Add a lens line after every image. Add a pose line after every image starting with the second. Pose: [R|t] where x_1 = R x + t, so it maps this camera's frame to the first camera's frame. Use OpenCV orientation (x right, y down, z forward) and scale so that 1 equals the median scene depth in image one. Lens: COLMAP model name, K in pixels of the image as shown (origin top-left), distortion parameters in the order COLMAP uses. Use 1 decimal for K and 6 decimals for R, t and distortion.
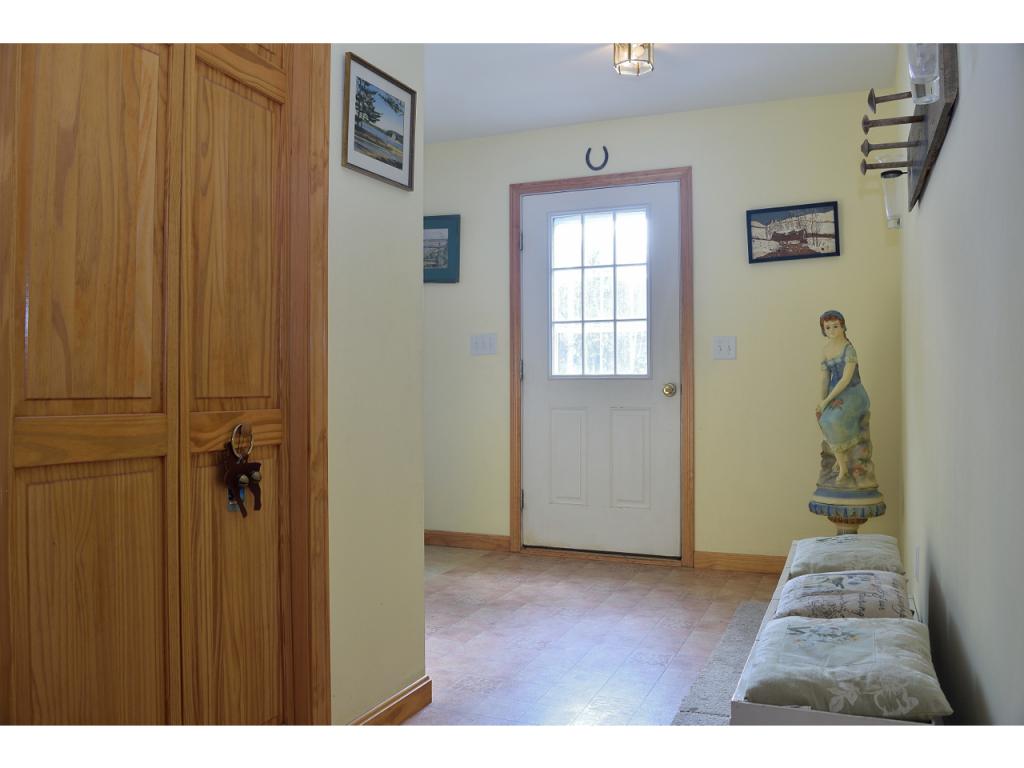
lens RADIAL K [[822.8, 0, 511.3], [0, 822.8, 385.8], [0, 0, 1]] dist [-0.043861, -0.022115]
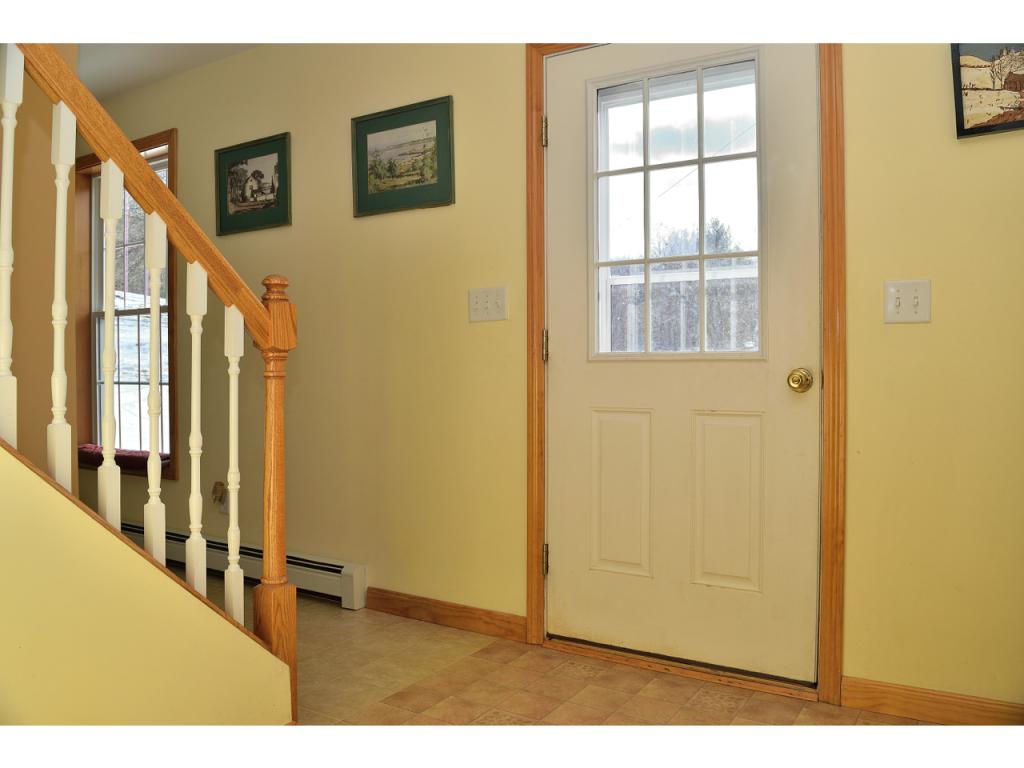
lens RADIAL K [[822.8, 0, 512.8], [0, 822.8, 377.1], [0, 0, 1]] dist [-0.043861, -0.022115]
pose [[0.986994, 0.005948, -0.160650, 0.087081], [-0.004221, 0.999930, 0.011090, -0.002294], [0.160705, -0.010267, 0.986949, 0.409057]]
